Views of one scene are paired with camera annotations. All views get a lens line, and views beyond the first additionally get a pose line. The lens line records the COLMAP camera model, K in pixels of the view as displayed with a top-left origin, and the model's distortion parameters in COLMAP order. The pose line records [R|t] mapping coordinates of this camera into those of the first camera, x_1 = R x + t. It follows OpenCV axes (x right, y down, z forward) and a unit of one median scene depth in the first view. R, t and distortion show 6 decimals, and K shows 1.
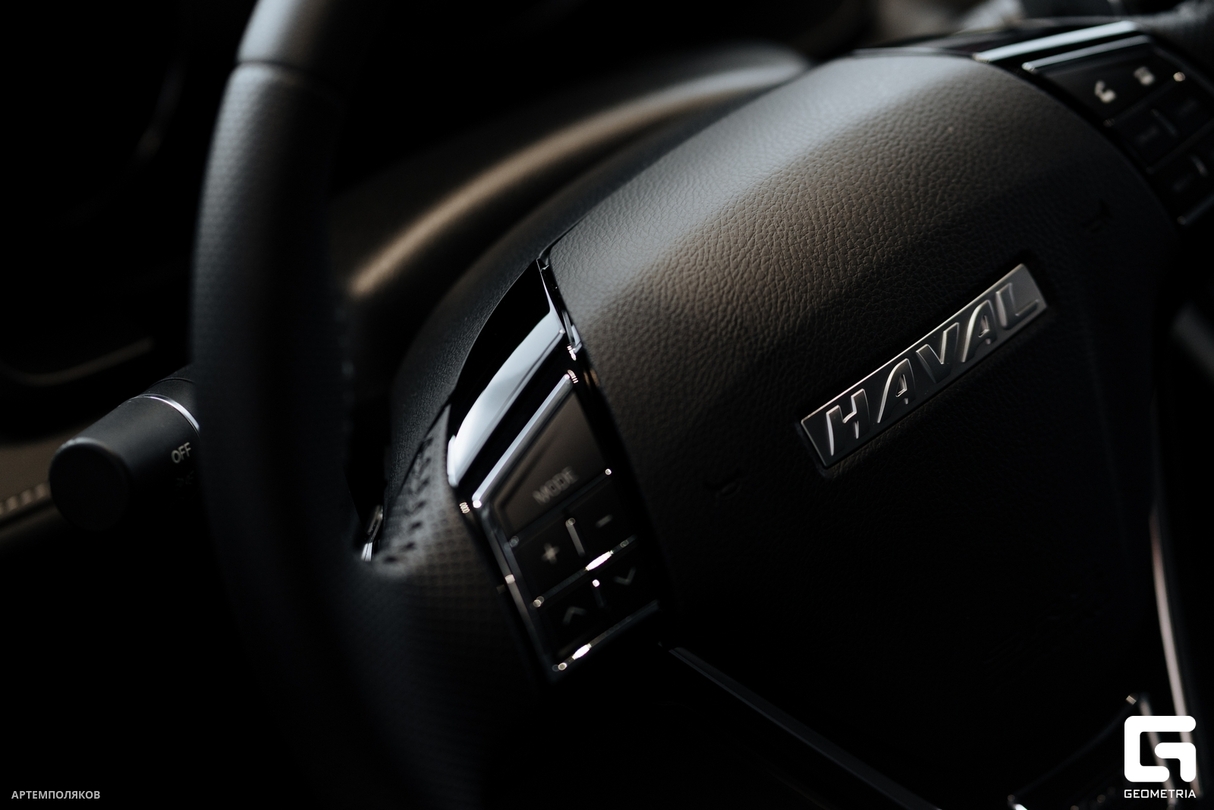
lens RADIAL K [[3036.2, 0, 606.5], [0, 3036.2, 403.2], [0, 0, 1]] dist [0.149980, 0.000000]
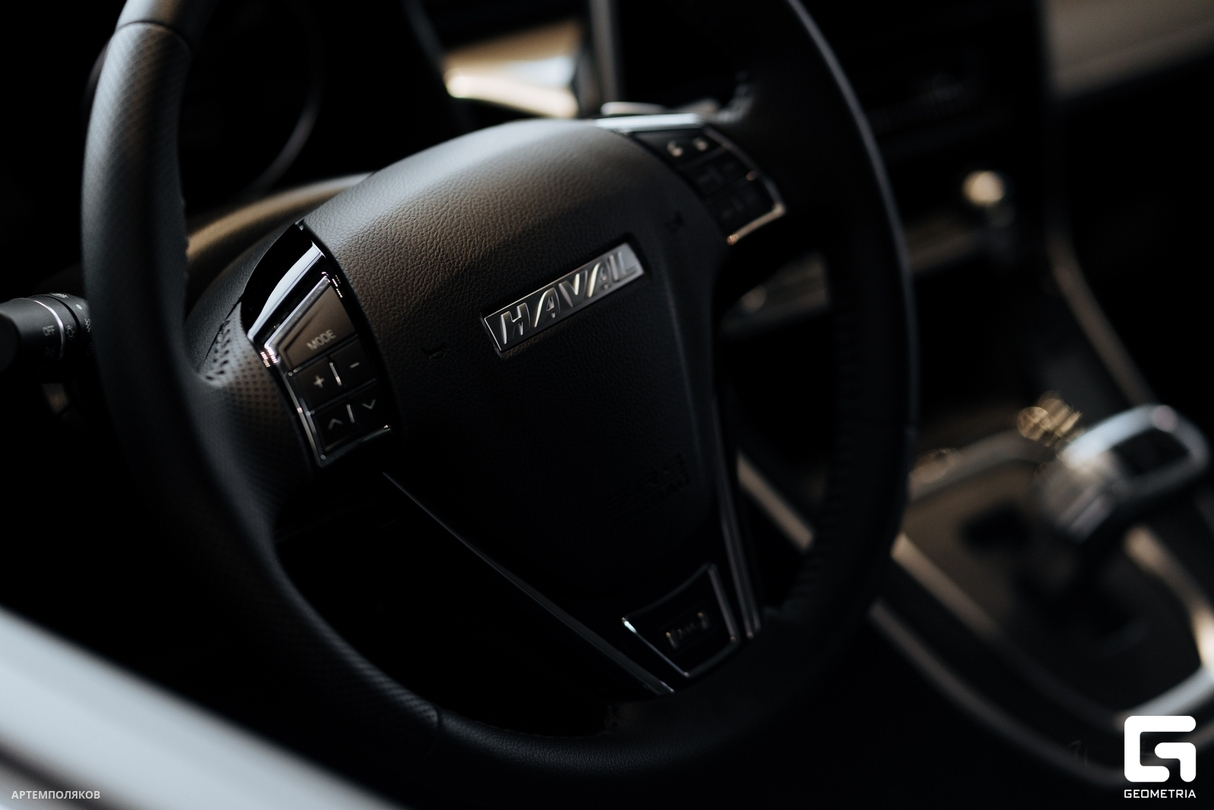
lens RADIAL K [[3036.2, 0, 606.9], [0, 3036.2, 406.4], [0, 0, 1]] dist [0.149980, 0.000000]
pose [[0.984970, 0.017878, 0.171797, -0.126829], [0.023913, 0.970936, -0.238142, 0.393246], [-0.171062, 0.238671, 0.955915, -0.389556]]
